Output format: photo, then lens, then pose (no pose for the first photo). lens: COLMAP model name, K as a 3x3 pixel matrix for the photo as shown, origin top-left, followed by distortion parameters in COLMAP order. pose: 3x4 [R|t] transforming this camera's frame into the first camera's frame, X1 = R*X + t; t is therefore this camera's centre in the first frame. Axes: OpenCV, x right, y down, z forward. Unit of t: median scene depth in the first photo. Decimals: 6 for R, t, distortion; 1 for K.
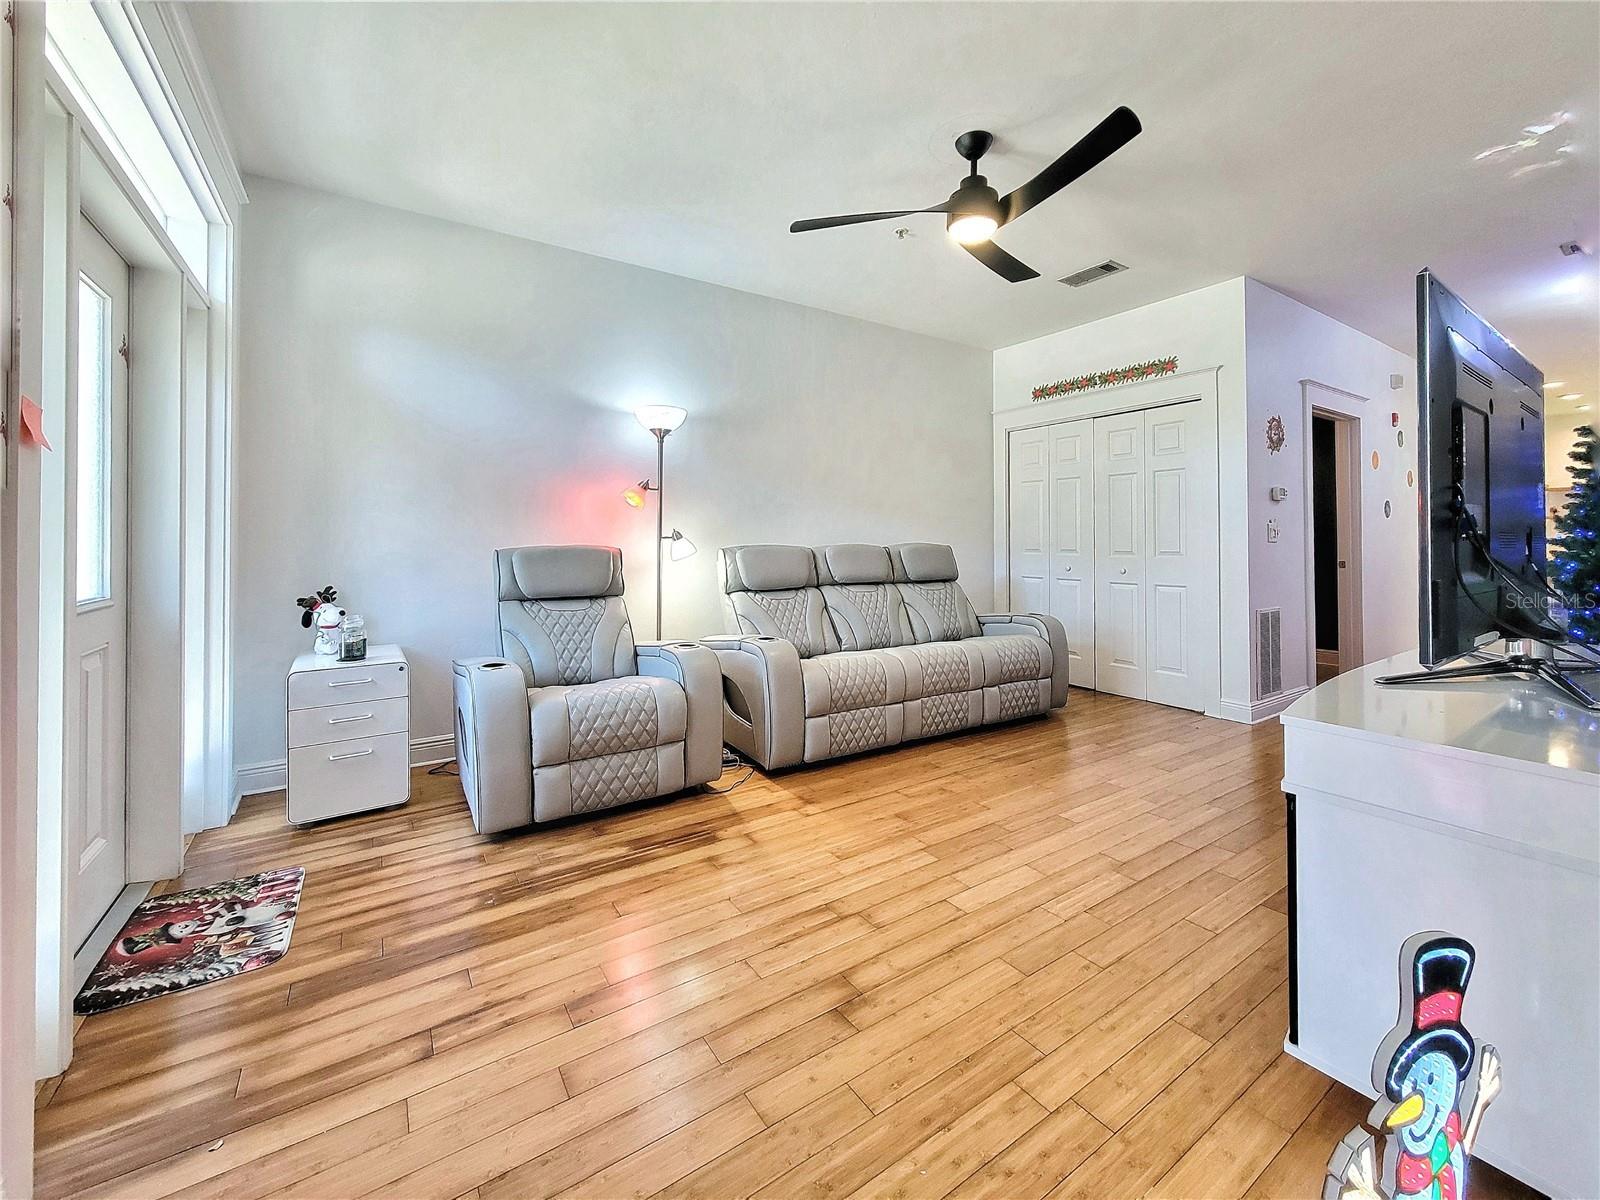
lens RADIAL K [[648.3, 0, 803.3], [0, 648.3, 533.9], [0, 0, 1]] dist [-0.000744, -0.000061]
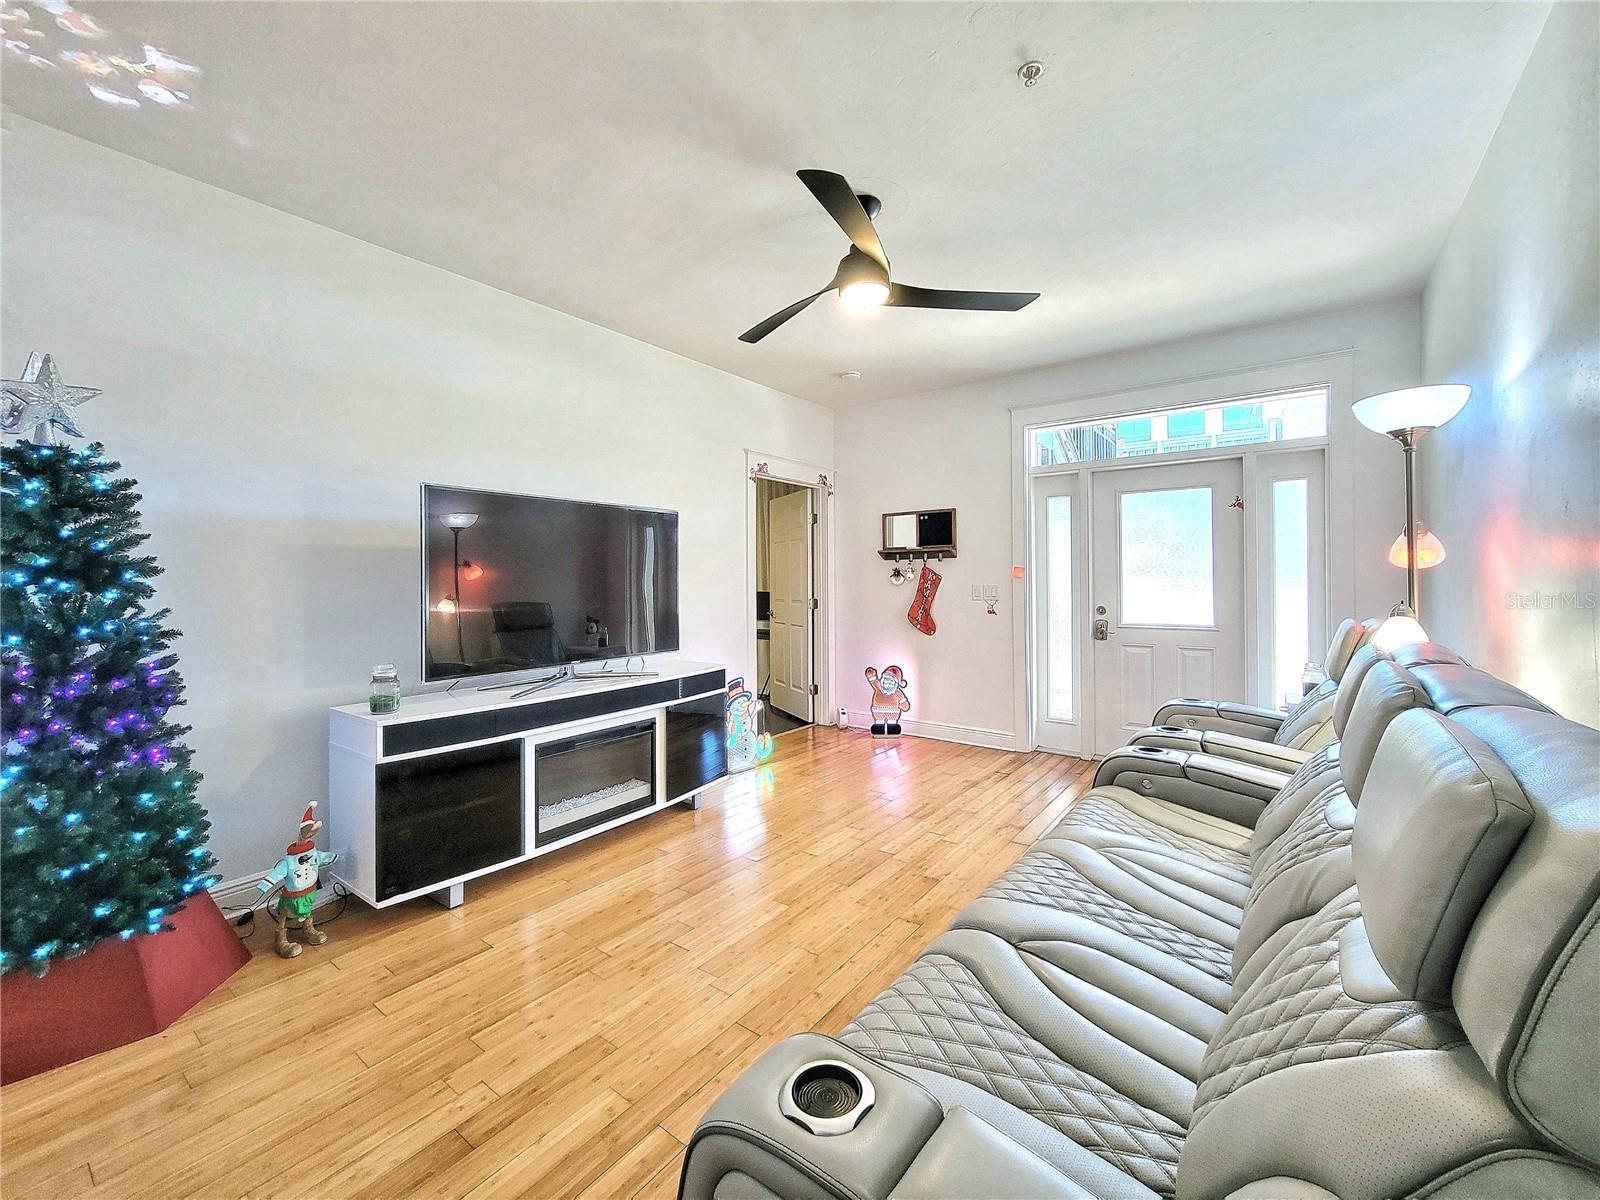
lens RADIAL K [[656.4, 0, 797.0], [0, 656.4, 573.3], [0, 0, 1]] dist [-0.001094, -0.000040]
pose [[-0.944207, 0.005367, -0.329310, 0.756289], [0.012439, 0.999735, -0.019374, -0.041773], [0.329119, -0.022390, -0.944023, 2.089211]]
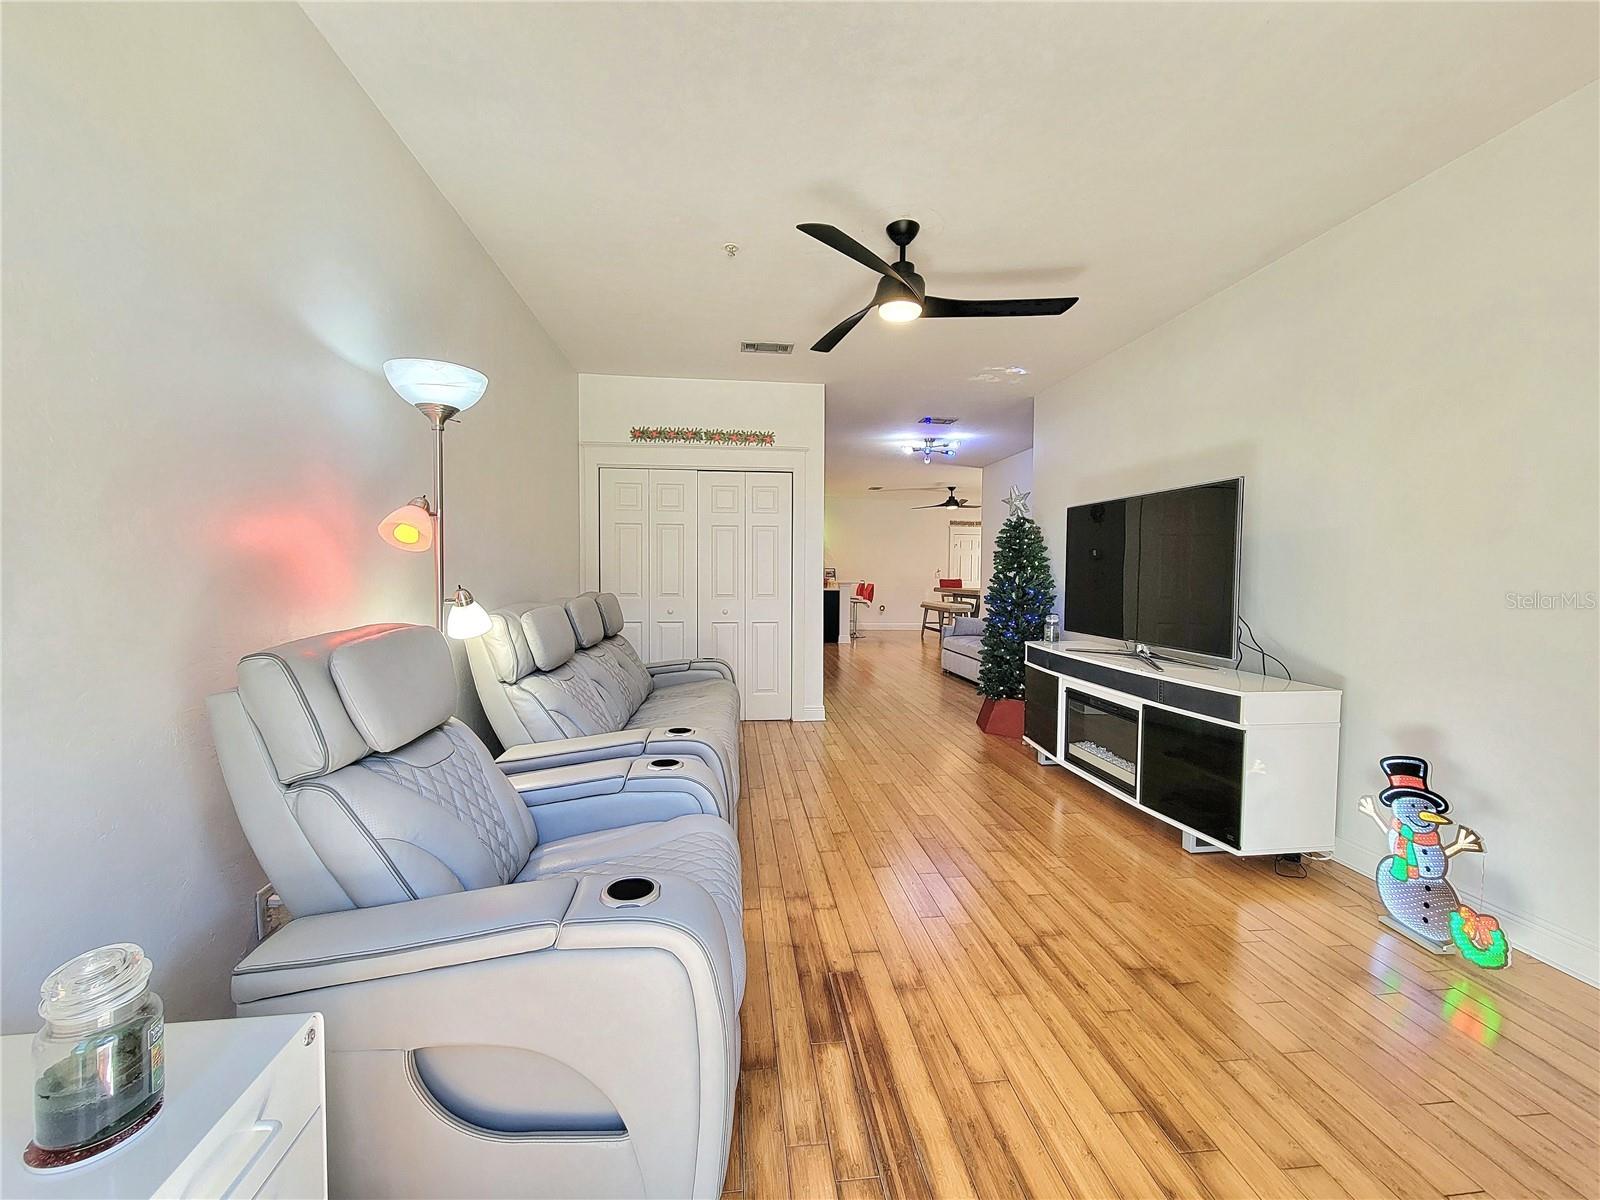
lens RADIAL K [[650.9, 0, 801.8], [0, 650.9, 601.7], [0, 0, 1]] dist [-0.000200, 0.000062]
pose [[0.454590, -0.039453, 0.889826, -0.883905], [-0.018922, 0.998365, 0.053932, -0.046233], [-0.890500, -0.041354, 0.453101, 0.700607]]
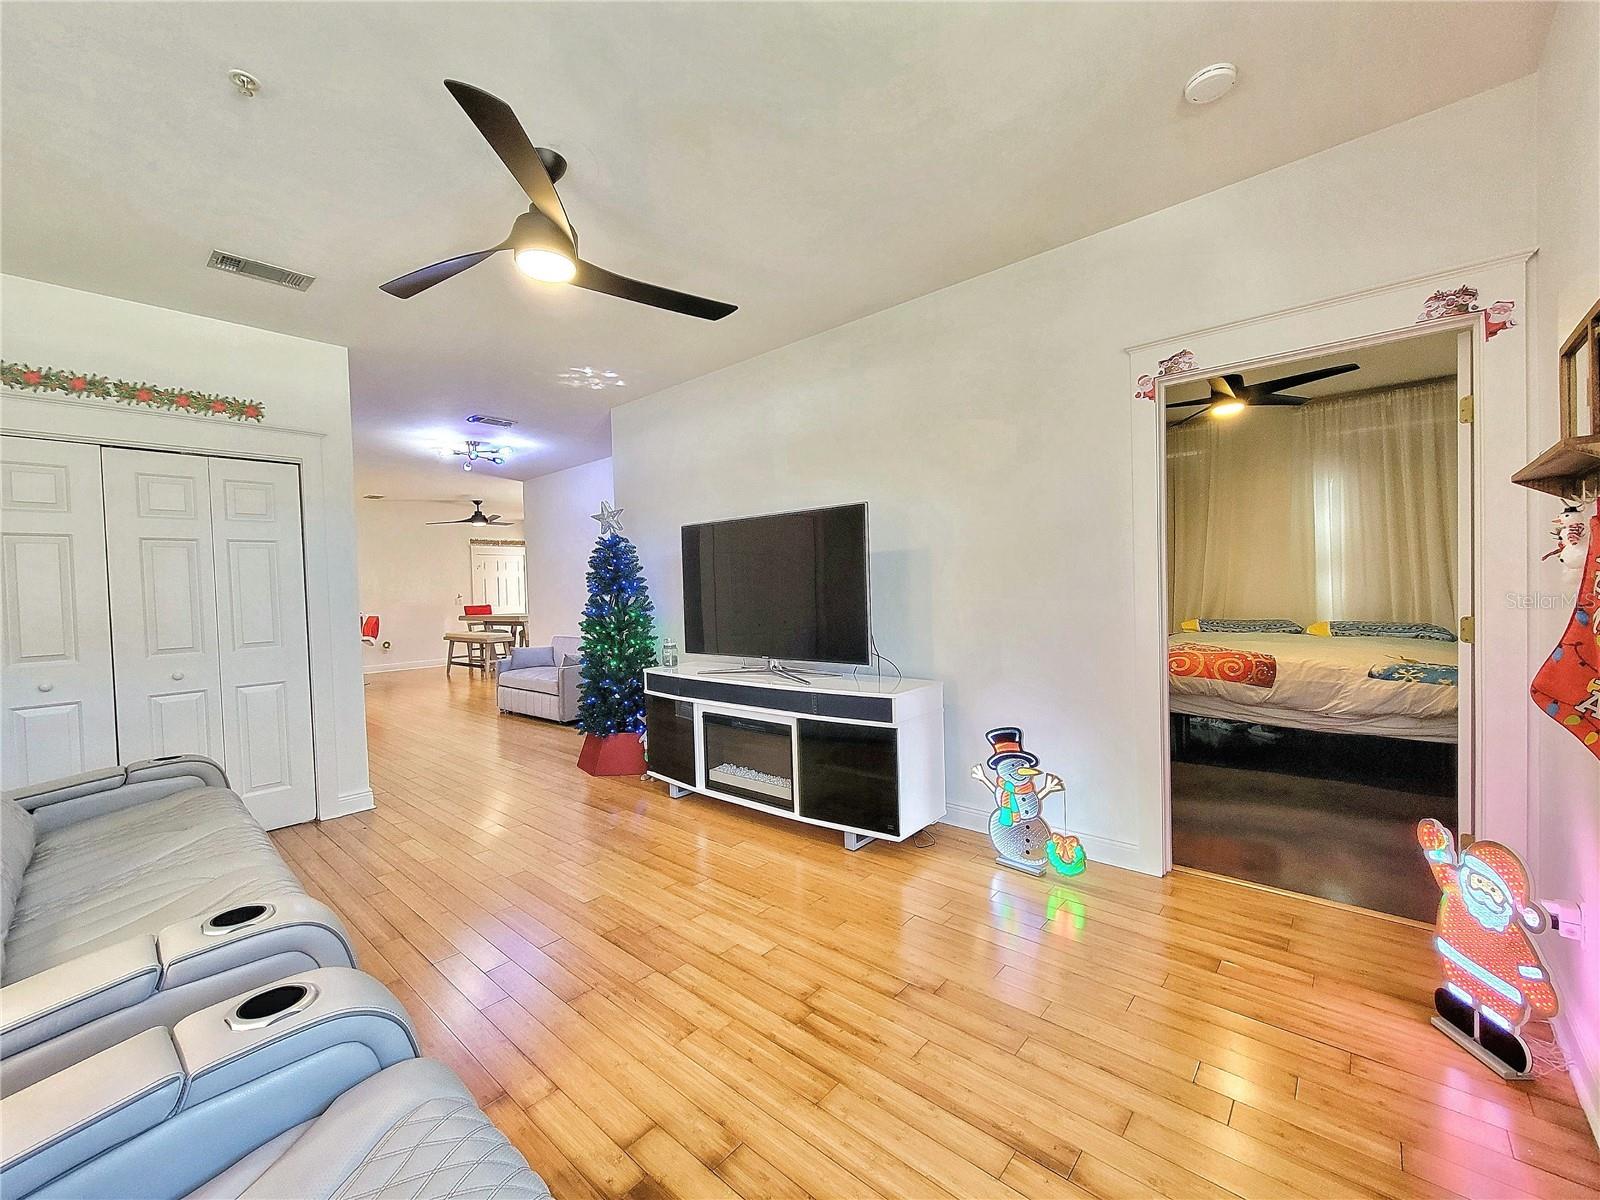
lens RADIAL K [[650.9, 0, 801.8], [0, 650.9, 601.7], [0, 0, 1]] dist [-0.000200, 0.000062]
pose [[-0.259504, -0.016428, 0.965602, -0.716335], [0.016750, 0.999628, 0.021509, -0.052467], [-0.965597, 0.021756, -0.259132, 1.002800]]
